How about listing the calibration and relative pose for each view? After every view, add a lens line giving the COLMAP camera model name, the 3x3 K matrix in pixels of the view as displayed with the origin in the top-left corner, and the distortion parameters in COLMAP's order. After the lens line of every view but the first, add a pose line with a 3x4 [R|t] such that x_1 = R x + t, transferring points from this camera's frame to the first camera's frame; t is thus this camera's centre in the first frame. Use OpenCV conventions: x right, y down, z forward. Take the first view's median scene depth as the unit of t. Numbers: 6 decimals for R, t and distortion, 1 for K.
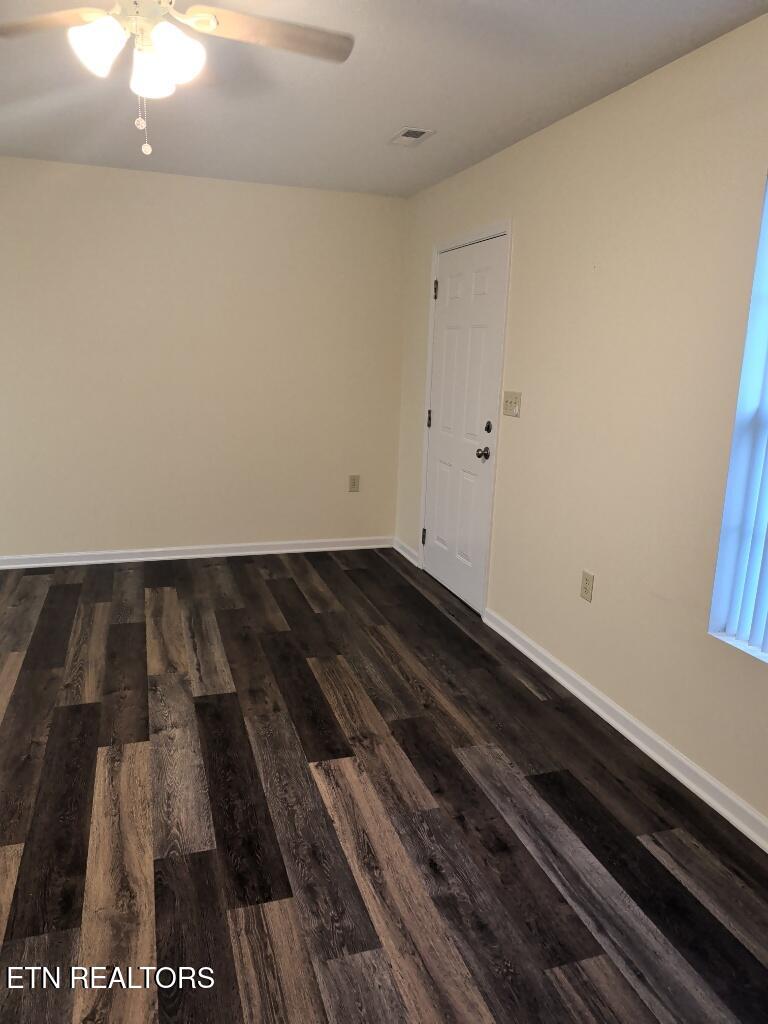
lens RADIAL K [[738.4, 0, 389.5], [0, 738.4, 512.2], [0, 0, 1]] dist [0.010179, -0.007309]
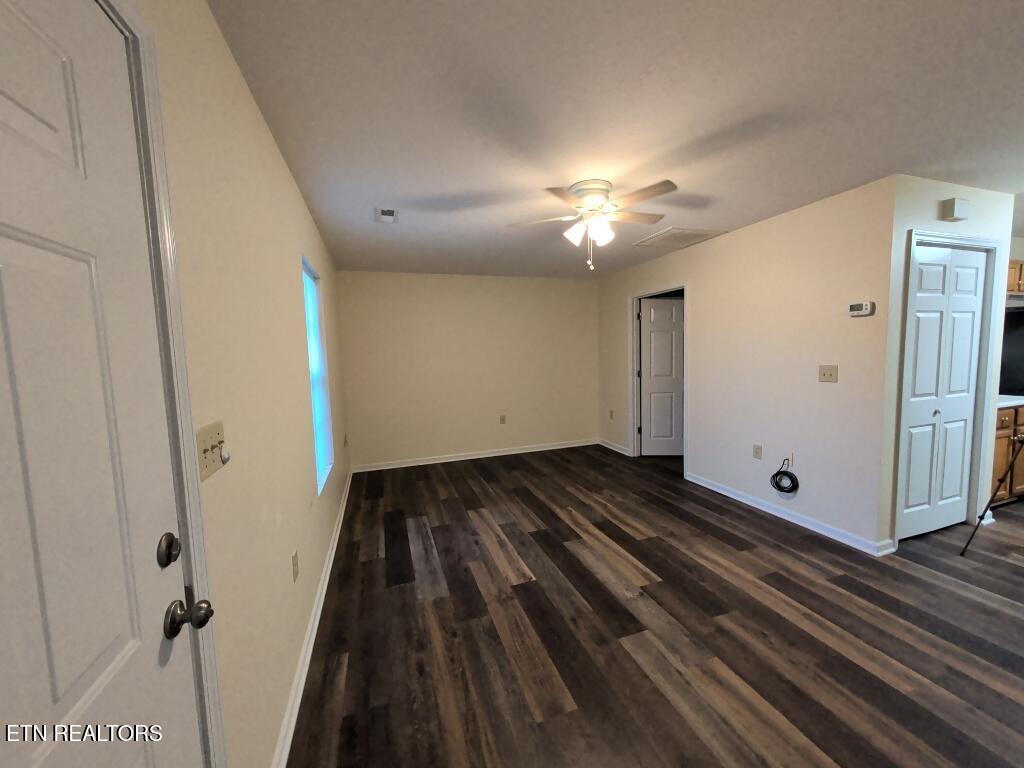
lens RADIAL K [[392.6, 0, 514.3], [0, 392.6, 384.0], [0, 0, 1]] dist [0.000234, 0.000030]
pose [[-0.999977, 0.000150, -0.006717, -0.047506], [-0.001856, 0.954666, 0.297674, -0.352887], [0.006458, 0.297679, -0.954644, 1.628085]]
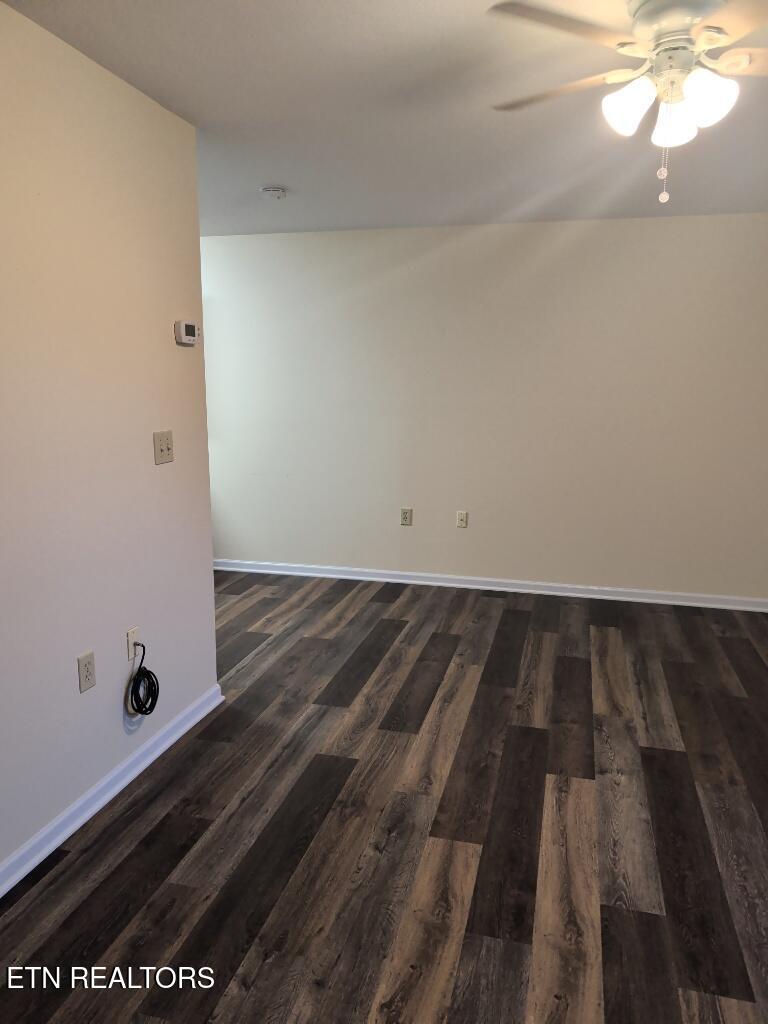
lens RADIAL K [[738.4, 0, 389.5], [0, 738.4, 512.2], [0, 0, 1]] dist [0.010179, -0.007309]
pose [[0.841317, 0.073624, -0.535504, -0.047850], [-0.101293, 0.994605, -0.022395, -0.000947], [0.530966, 0.073085, 0.844235, -0.018823]]
